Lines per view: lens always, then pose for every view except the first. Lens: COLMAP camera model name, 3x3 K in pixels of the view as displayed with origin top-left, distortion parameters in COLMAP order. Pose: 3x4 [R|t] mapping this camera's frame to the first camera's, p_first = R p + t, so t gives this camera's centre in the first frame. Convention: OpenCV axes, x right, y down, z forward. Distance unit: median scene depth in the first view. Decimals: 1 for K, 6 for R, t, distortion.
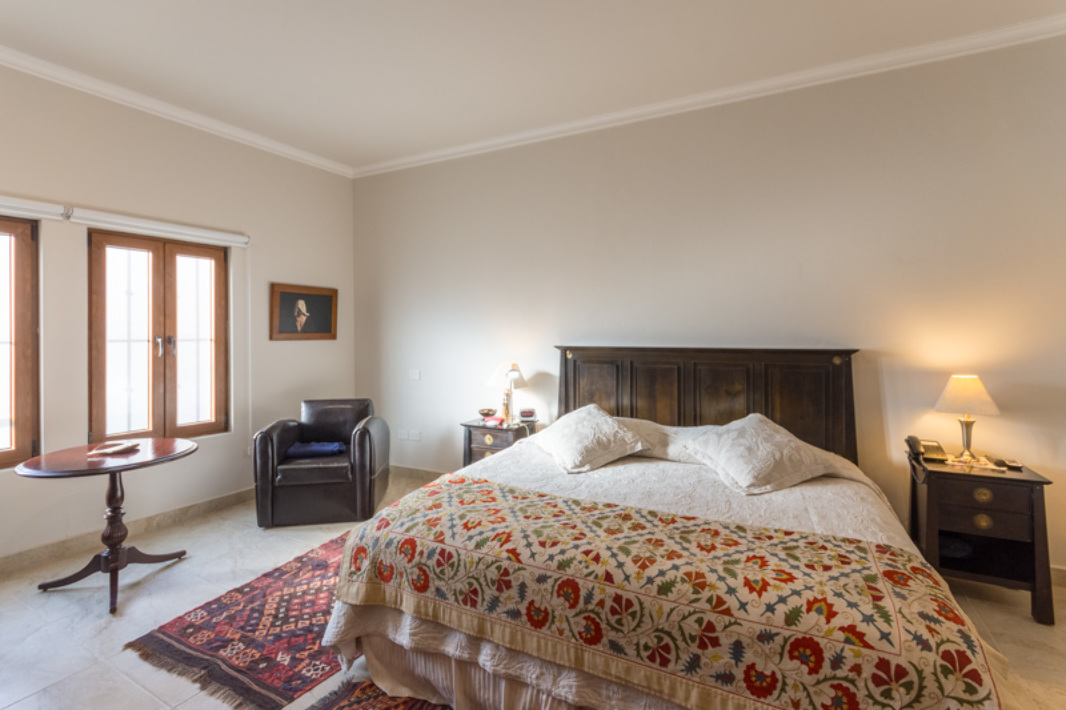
lens RADIAL K [[488.8, 0, 527.9], [0, 488.8, 326.4], [0, 0, 1]] dist [0.006951, -0.001923]
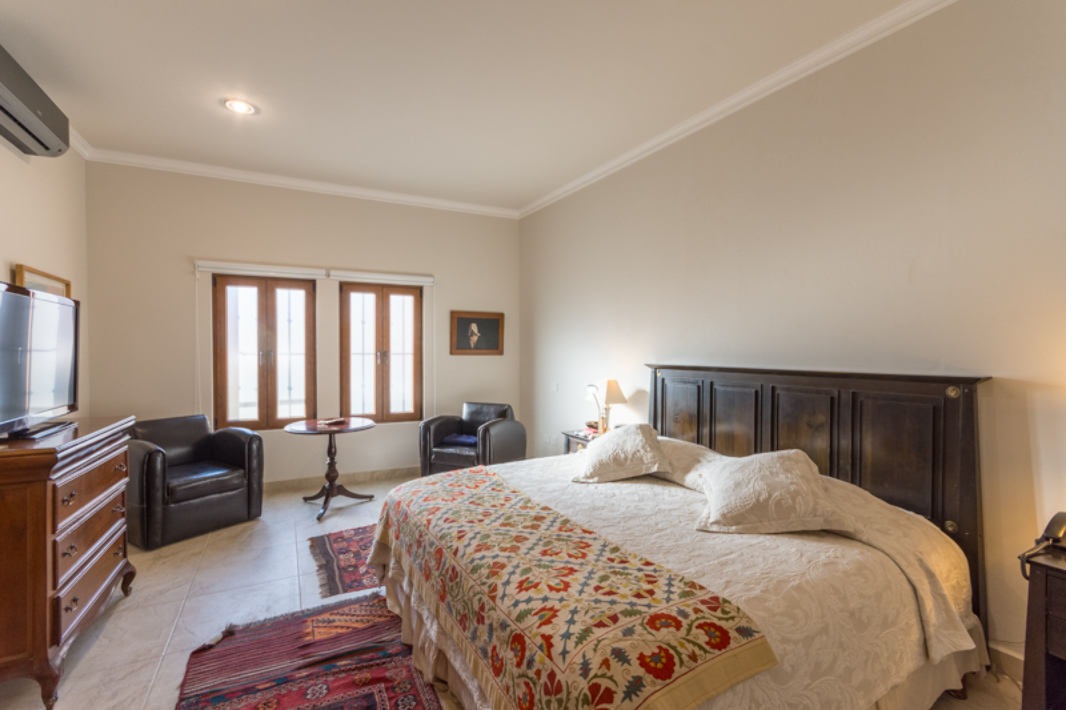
lens RADIAL K [[488.8, 0, 538.4], [0, 488.8, 354.4], [0, 0, 1]] dist [0.006951, -0.001923]
pose [[0.826384, 0.012035, -0.562979, 0.603963], [0.000933, 0.999741, 0.022741, -0.003291], [0.563106, -0.019318, 0.826159, 0.072373]]
